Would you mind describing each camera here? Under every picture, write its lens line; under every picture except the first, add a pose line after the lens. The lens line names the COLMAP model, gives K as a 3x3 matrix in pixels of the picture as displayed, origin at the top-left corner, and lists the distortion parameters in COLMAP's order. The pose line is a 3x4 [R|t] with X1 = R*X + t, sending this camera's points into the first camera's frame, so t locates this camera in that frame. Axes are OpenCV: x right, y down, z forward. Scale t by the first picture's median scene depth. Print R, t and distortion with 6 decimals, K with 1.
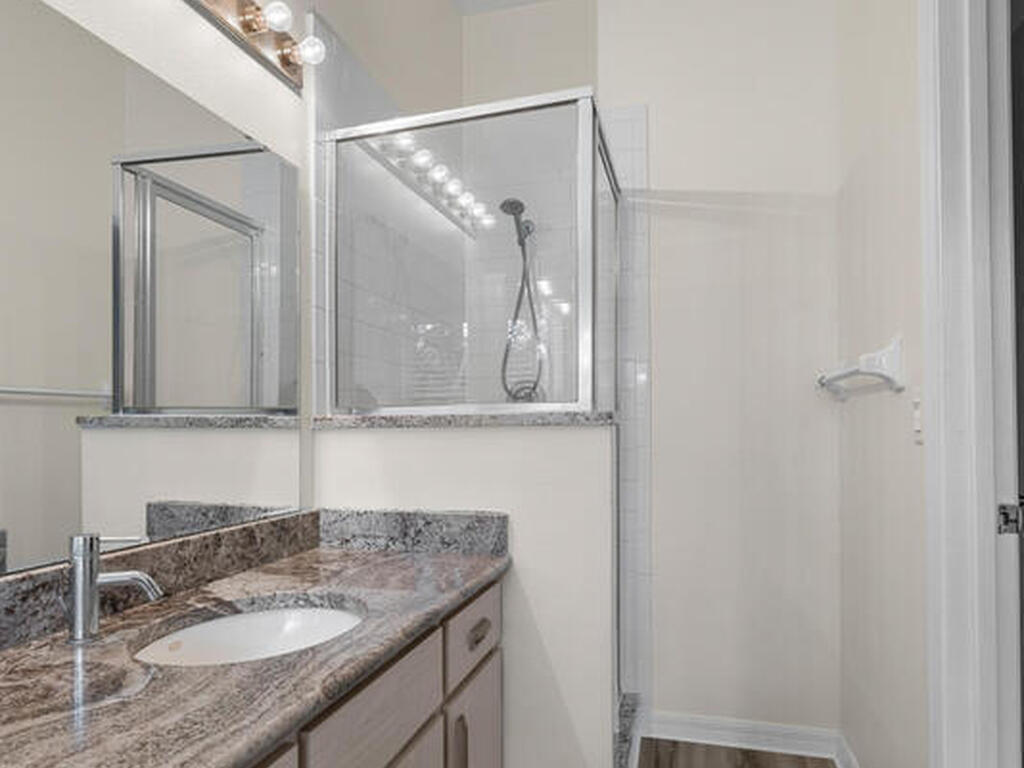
lens RADIAL K [[464.3, 0, 509.3], [0, 464.3, 384.3], [0, 0, 1]] dist [-0.000044, 0.000085]
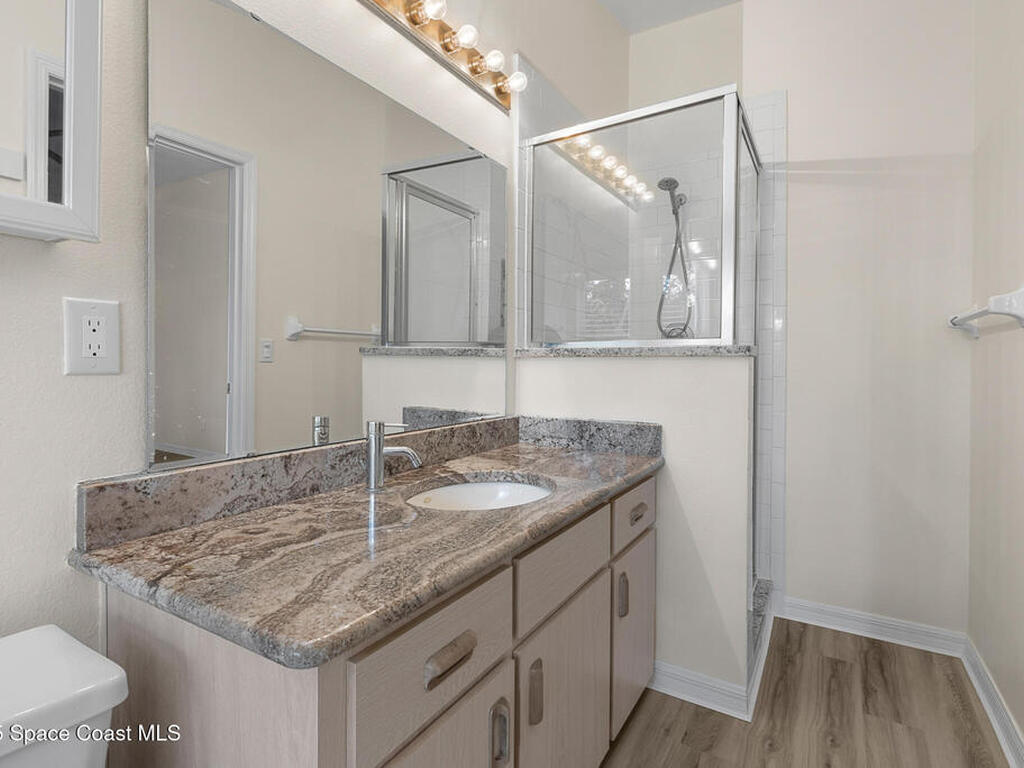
lens RADIAL K [[535.6, 0, 512.0], [0, 535.6, 359.0], [0, 0, 1]] dist [-0.000113, 0.000231]
pose [[0.966893, 0.012457, -0.254876, -0.027896], [-0.013620, 0.999903, -0.002799, 0.104608], [0.254817, 0.006178, 0.966970, -0.529203]]
